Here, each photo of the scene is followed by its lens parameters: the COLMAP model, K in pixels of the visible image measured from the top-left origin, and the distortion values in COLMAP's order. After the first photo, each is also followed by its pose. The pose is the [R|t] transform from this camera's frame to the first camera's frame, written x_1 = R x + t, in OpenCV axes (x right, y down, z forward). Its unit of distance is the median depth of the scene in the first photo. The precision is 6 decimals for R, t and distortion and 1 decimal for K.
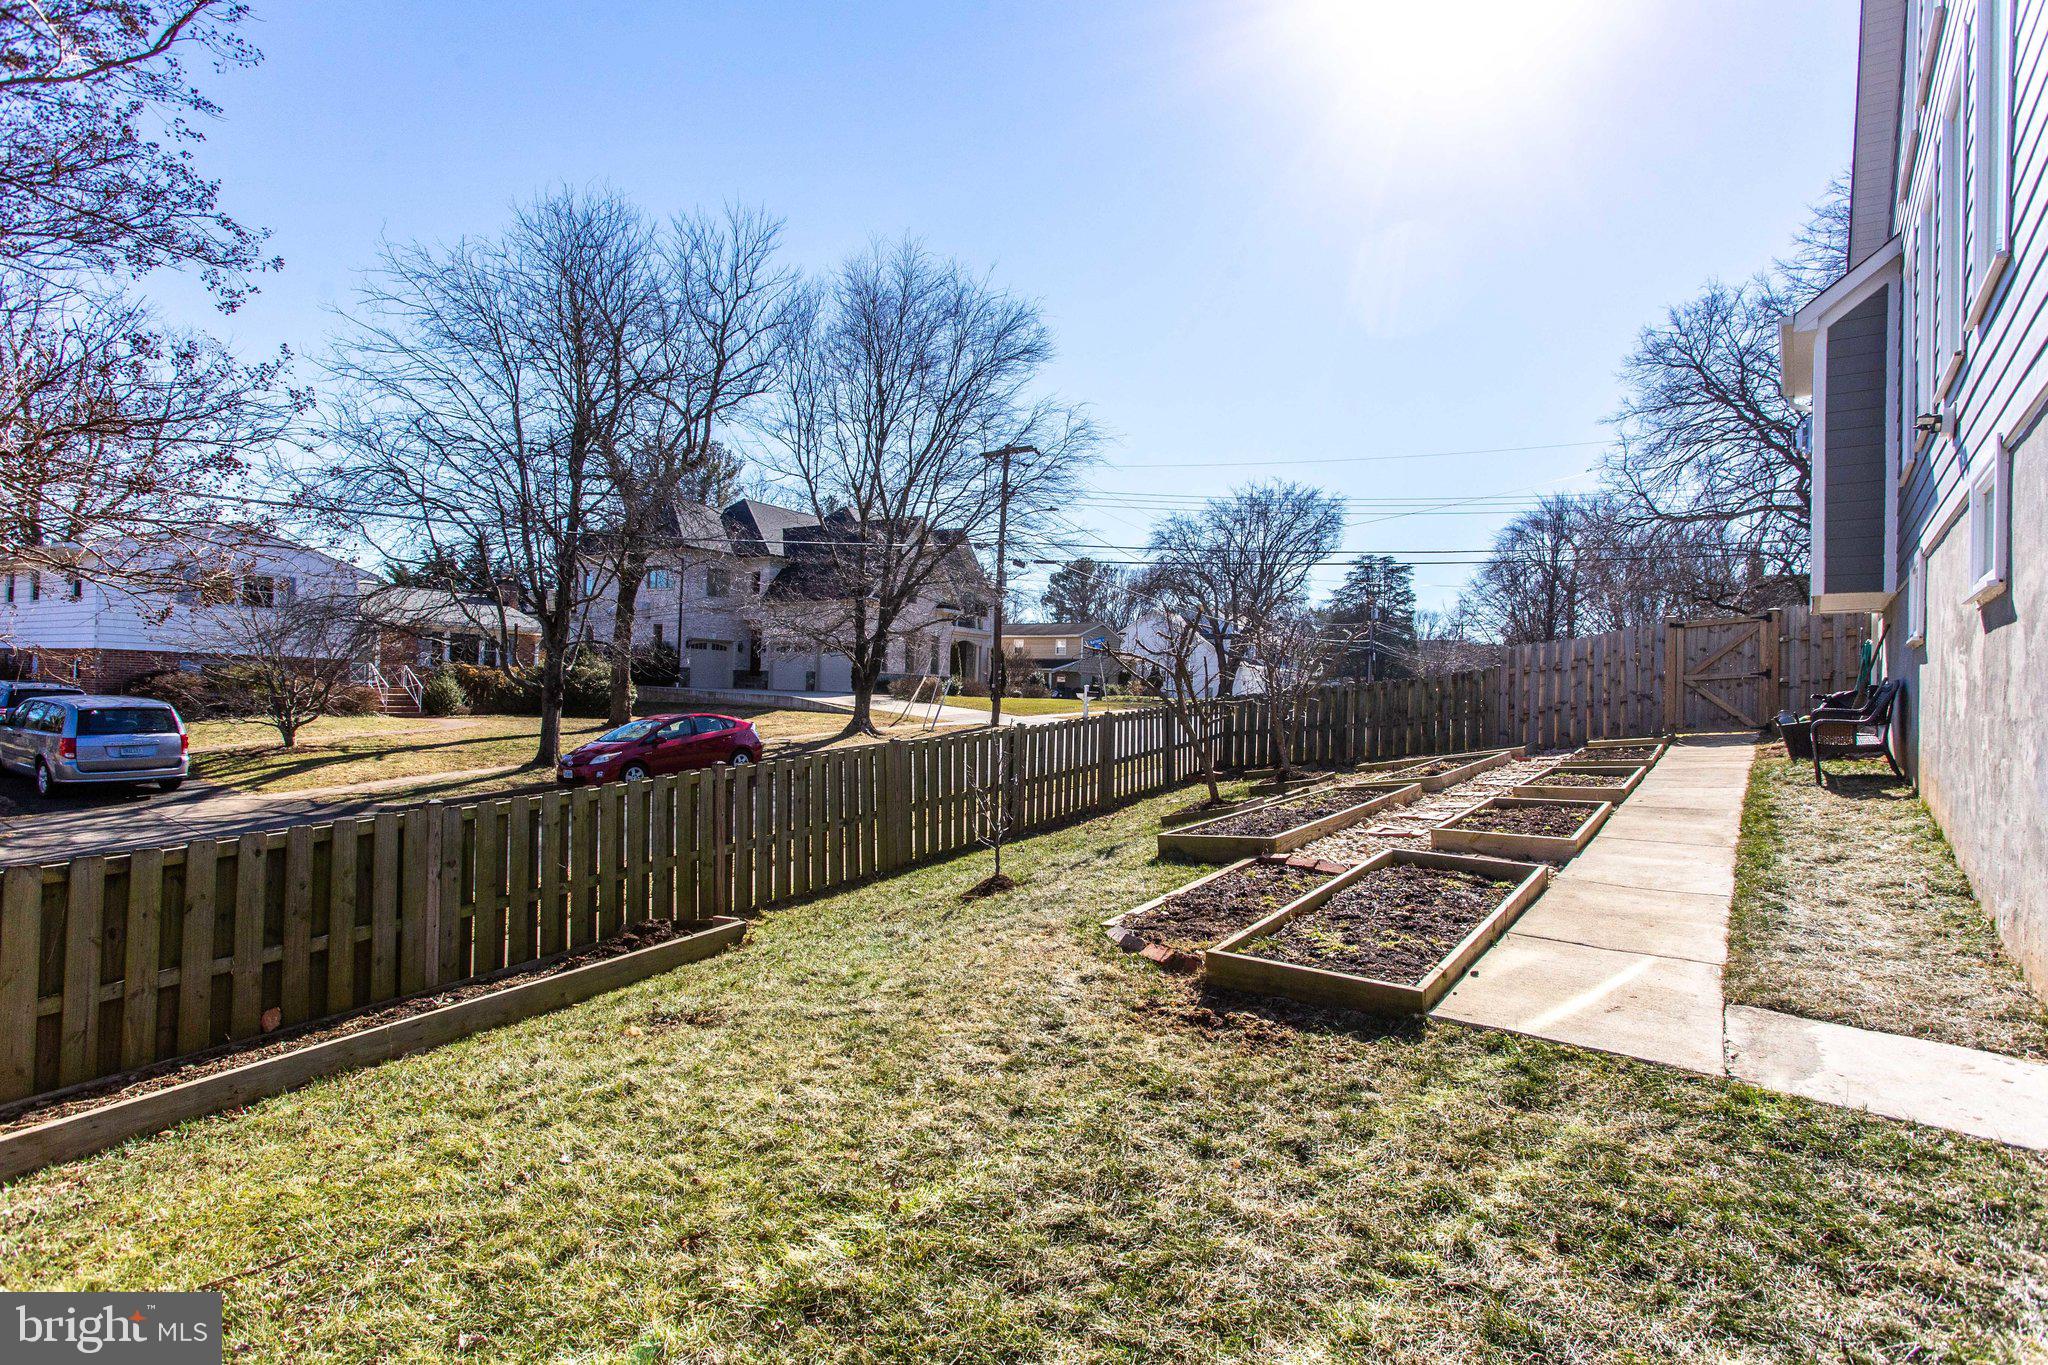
lens RADIAL K [[988.6, 0, 1045.5], [0, 988.6, 686.0], [0, 0, 1]] dist [0.000982, 0.000990]
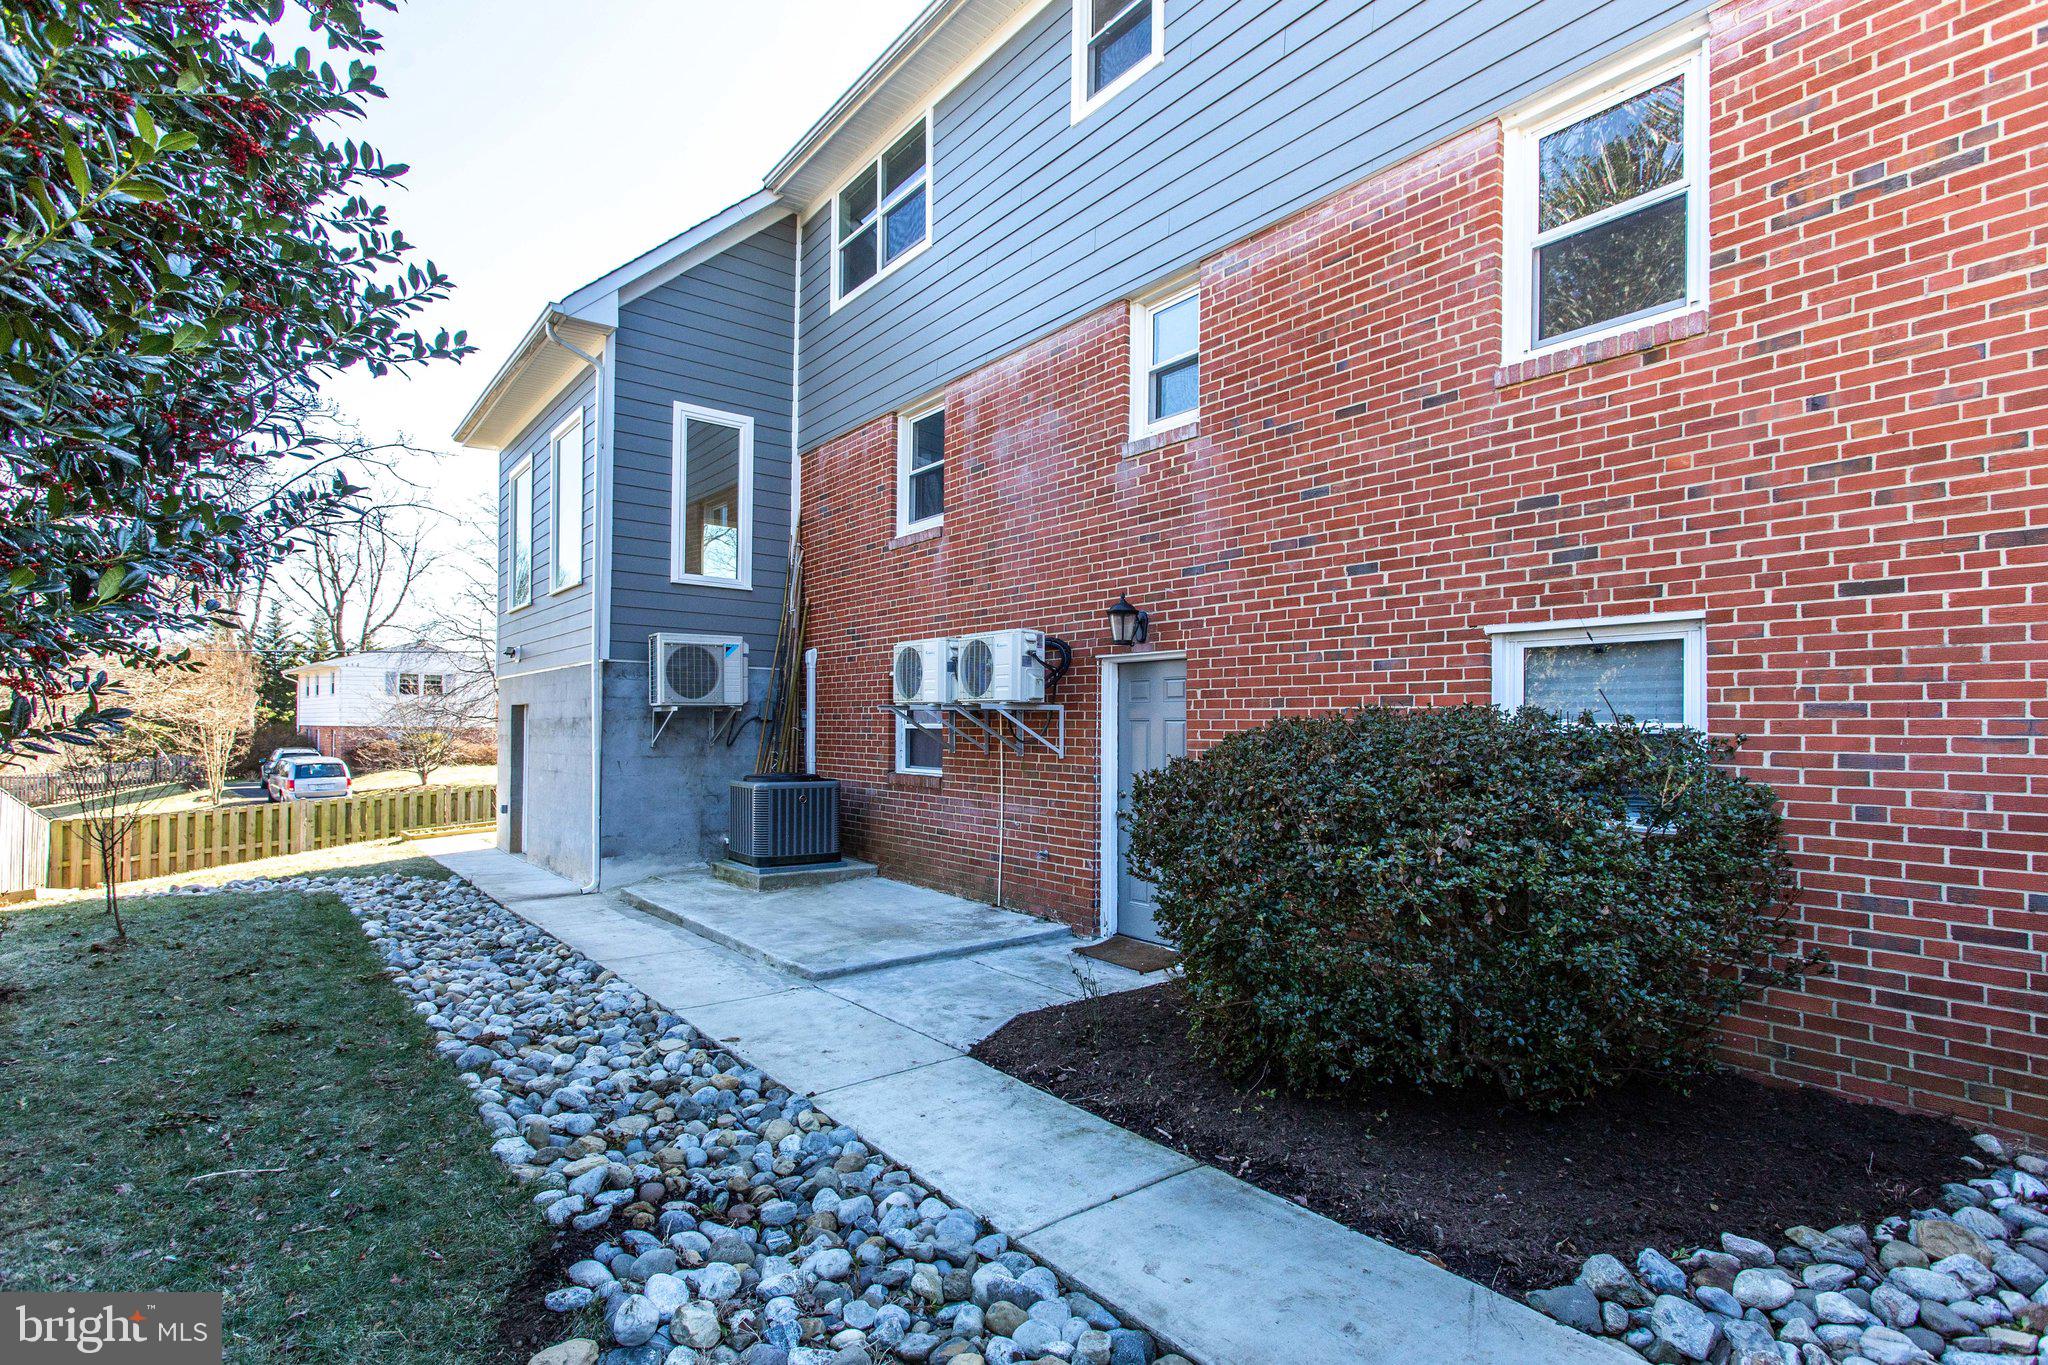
lens RADIAL K [[984.9, 0, 1029.4], [0, 984.9, 716.0], [0, 0, 1]] dist [0.001883, 0.001023]
pose [[0.969604, -0.024176, -0.243484, 2.315442], [0.021399, 0.999672, -0.014043, -0.039444], [0.243744, 0.008406, 0.969803, -1.362039]]
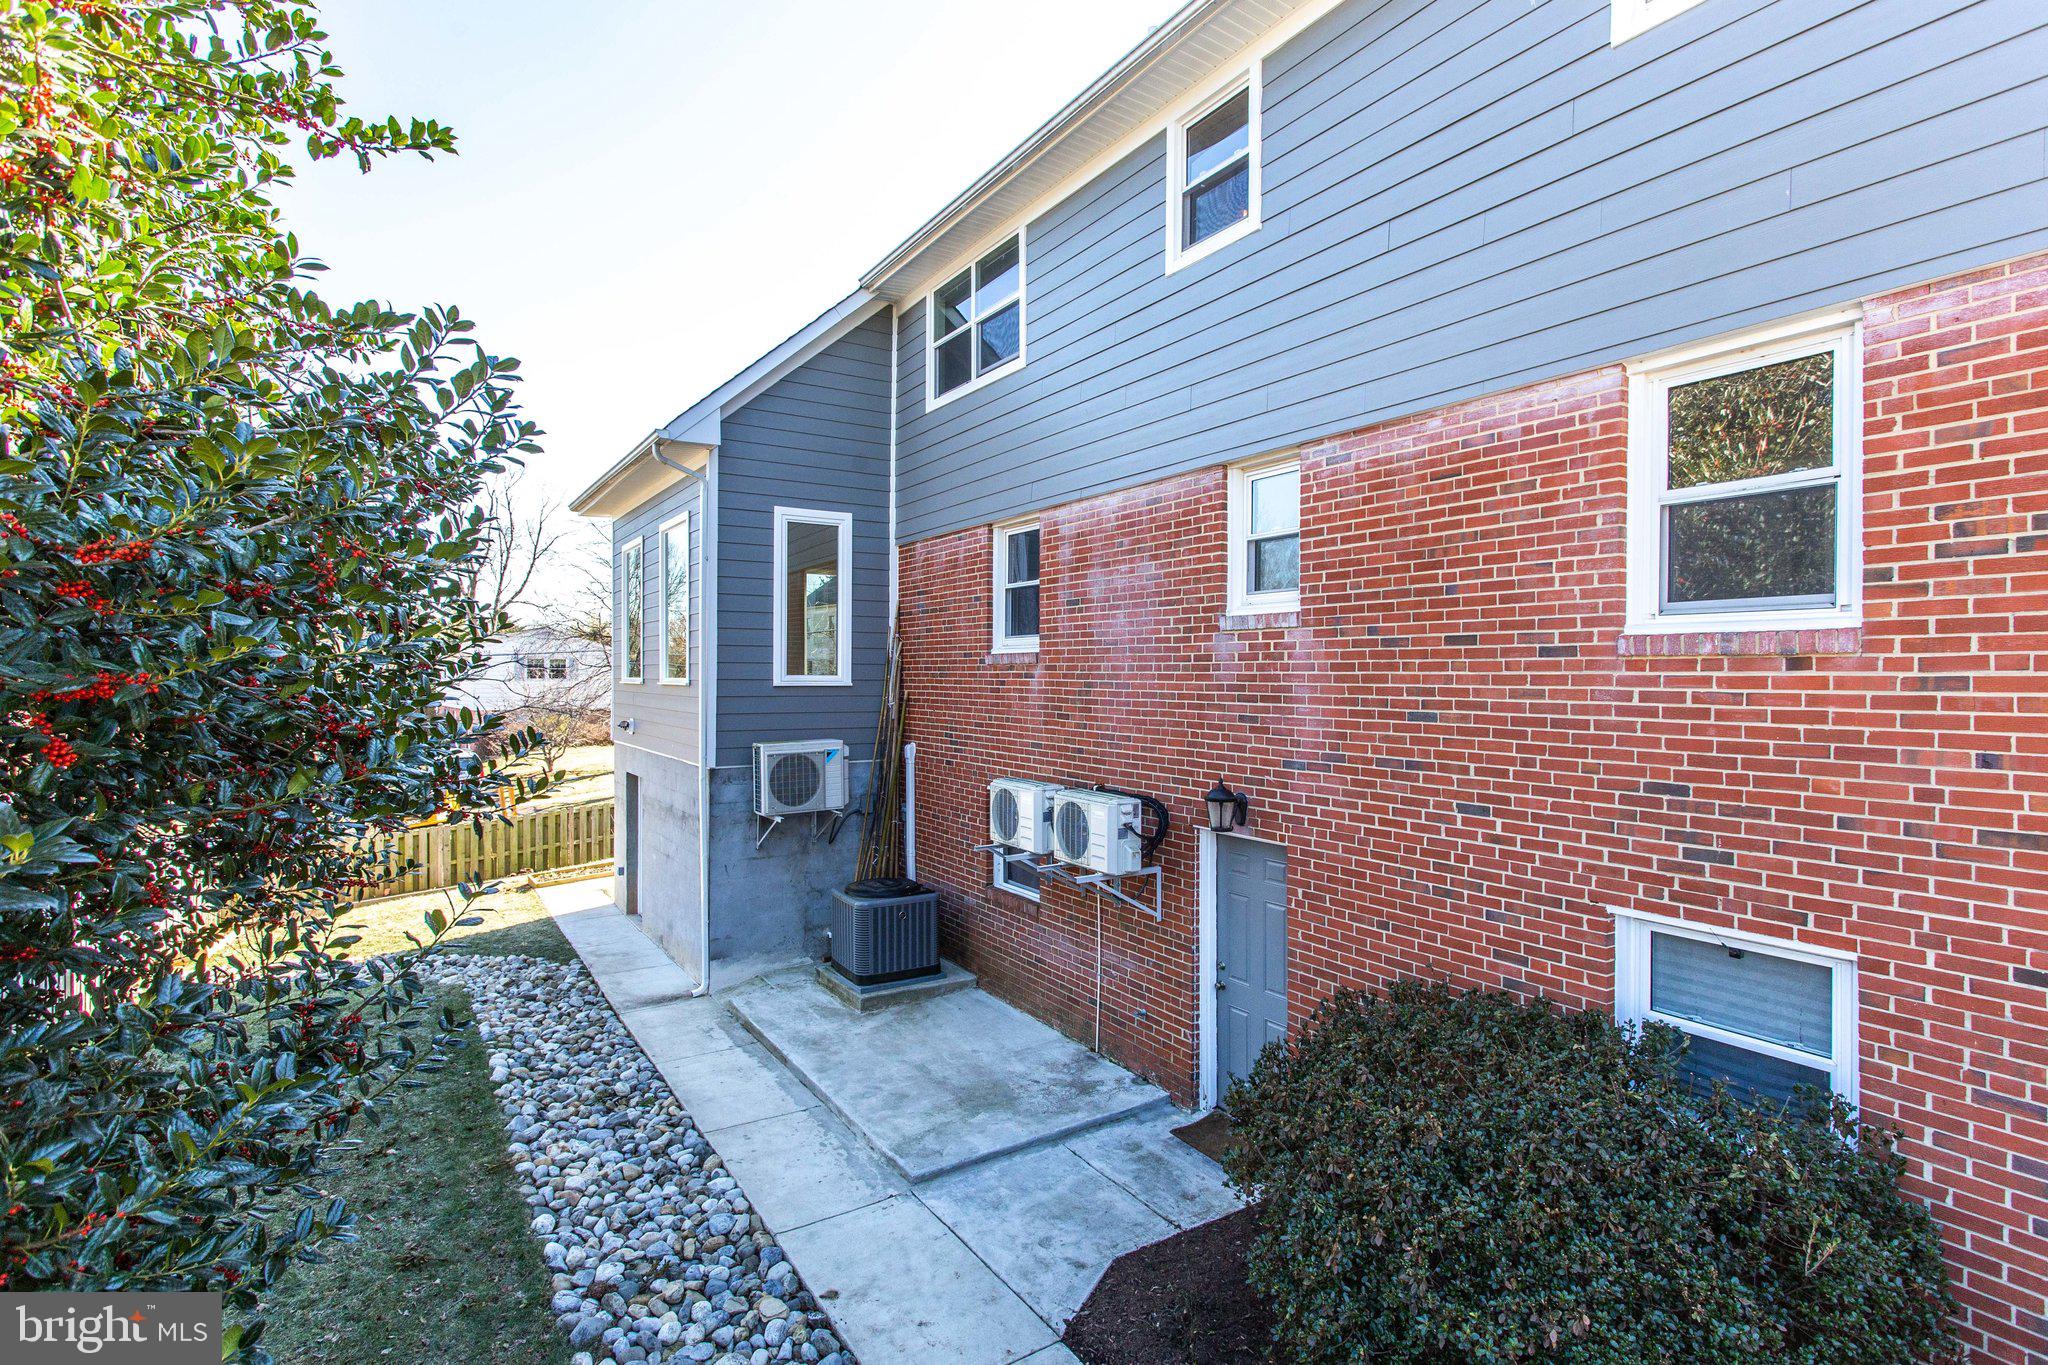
lens RADIAL K [[988.6, 0, 1045.5], [0, 988.6, 686.0], [0, 0, 1]] dist [0.000982, 0.000990]
pose [[0.944655, -0.026241, -0.327015, 2.325730], [0.026731, 0.999638, -0.002995, -0.269991], [0.326975, -0.005913, 0.945014, -1.352474]]
